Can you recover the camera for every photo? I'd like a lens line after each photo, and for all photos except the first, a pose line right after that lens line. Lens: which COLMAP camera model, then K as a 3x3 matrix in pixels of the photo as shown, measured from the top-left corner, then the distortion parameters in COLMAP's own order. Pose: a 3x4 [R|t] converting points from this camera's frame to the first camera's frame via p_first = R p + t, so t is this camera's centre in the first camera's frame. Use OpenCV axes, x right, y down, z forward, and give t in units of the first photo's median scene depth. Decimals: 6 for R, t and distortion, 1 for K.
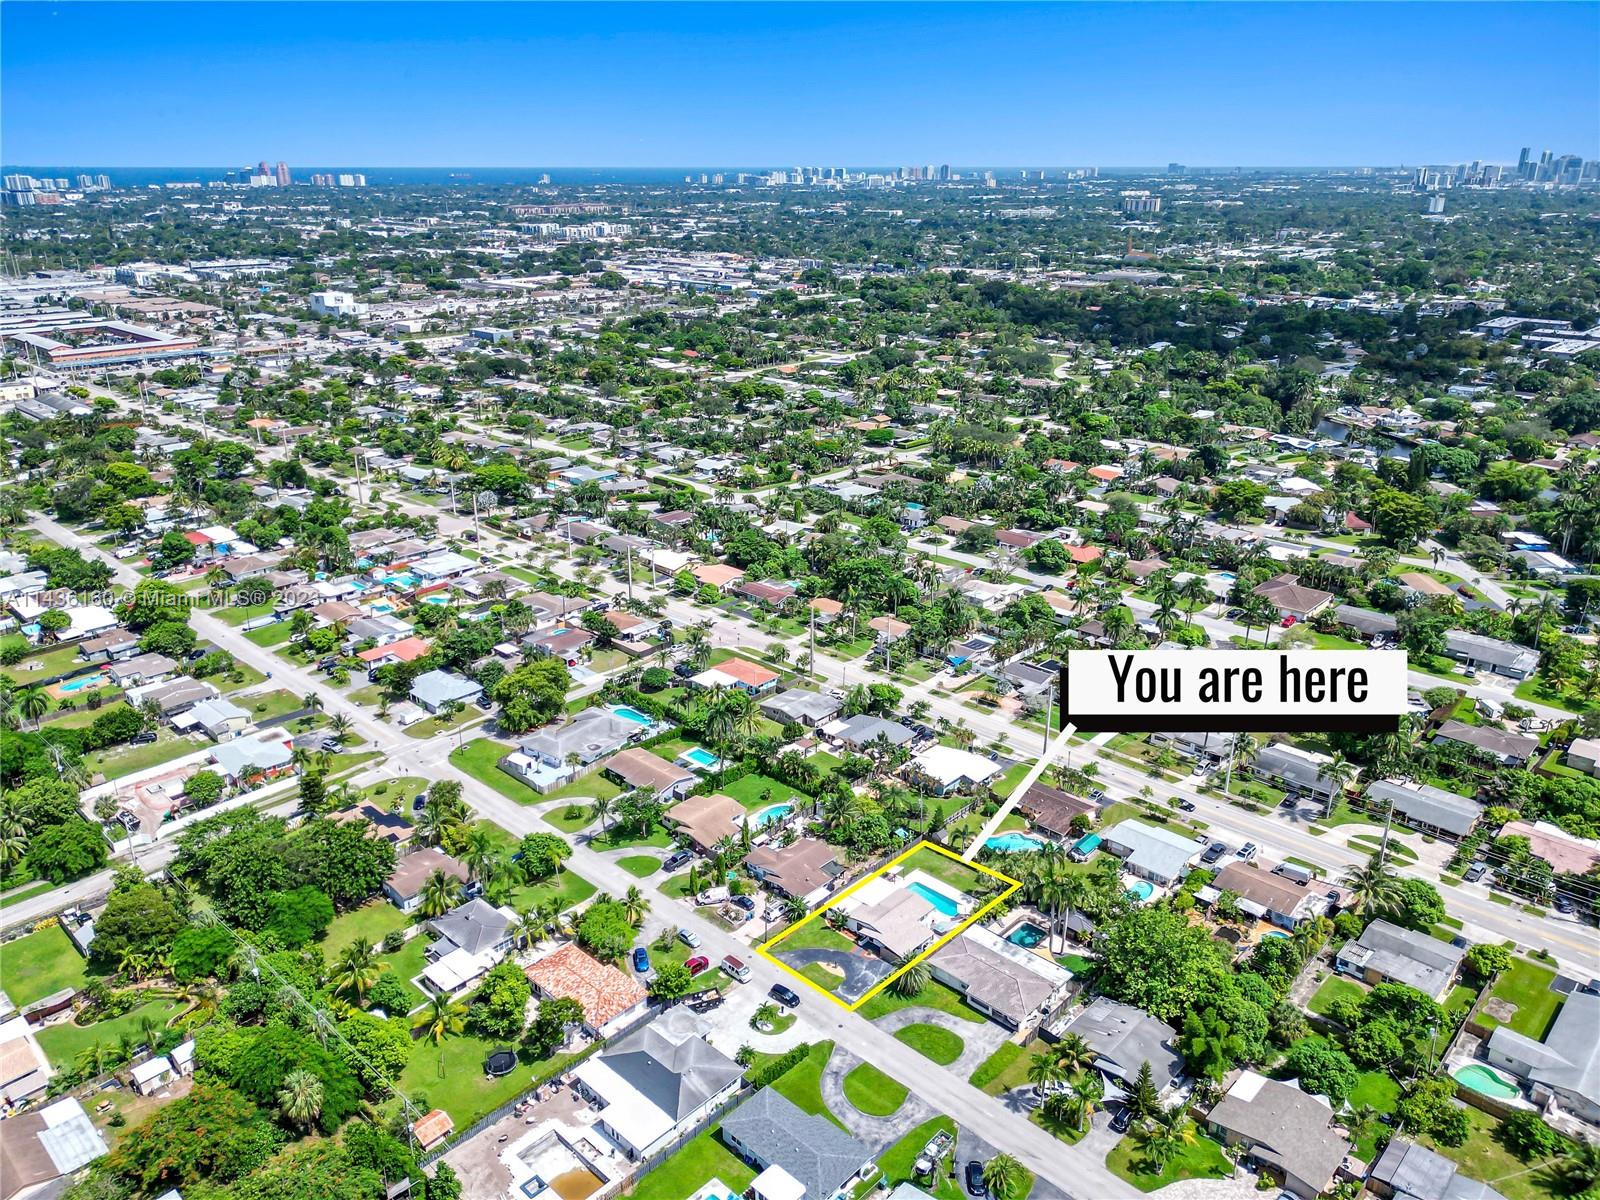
lens RADIAL K [[1129.3, 0, 800.0], [0, 1129.3, 600.0], [0, 0, 1]] dist [0.068108, -0.072309]
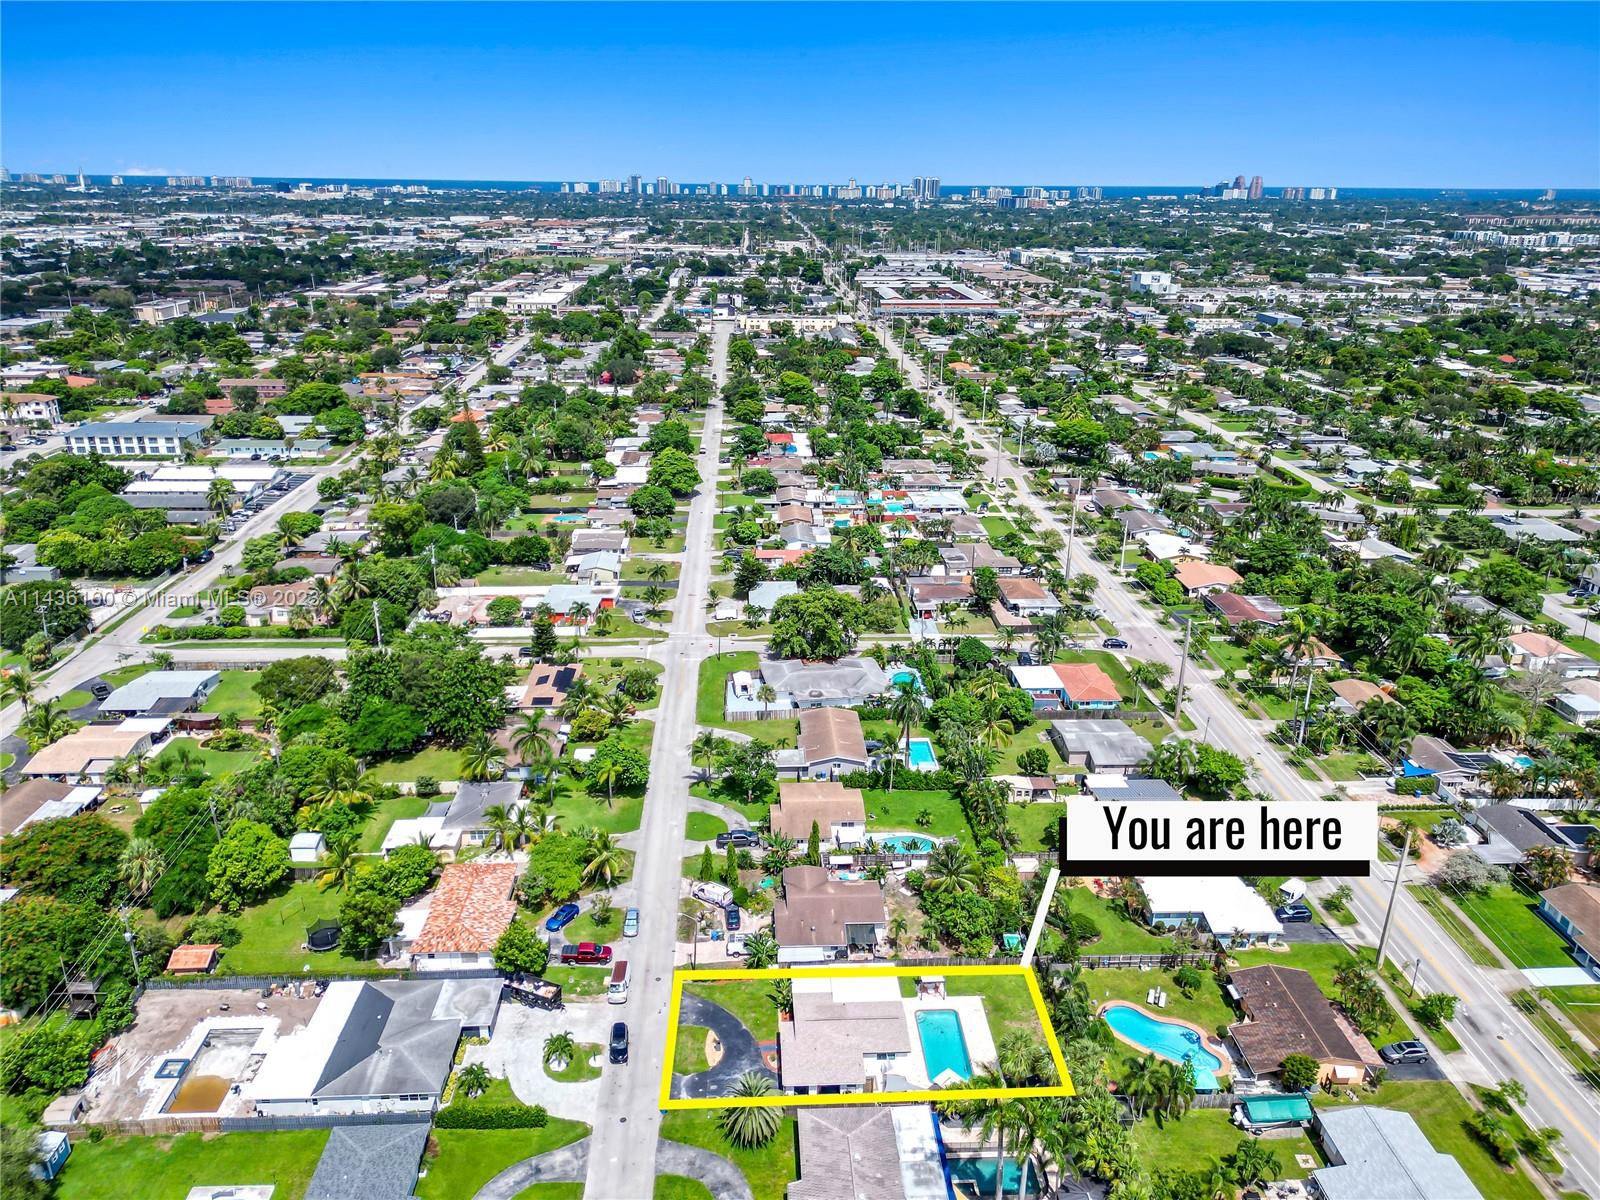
lens RADIAL K [[1129.3, 0, 800.0], [0, 1129.3, 600.0], [0, 0, 1]] dist [0.068108, -0.072309]
pose [[0.724901, 0.249797, -0.641966, 0.286772], [-0.256860, 0.962741, 0.084571, -0.002212], [0.639172, 0.103590, 0.762055, 0.323122]]
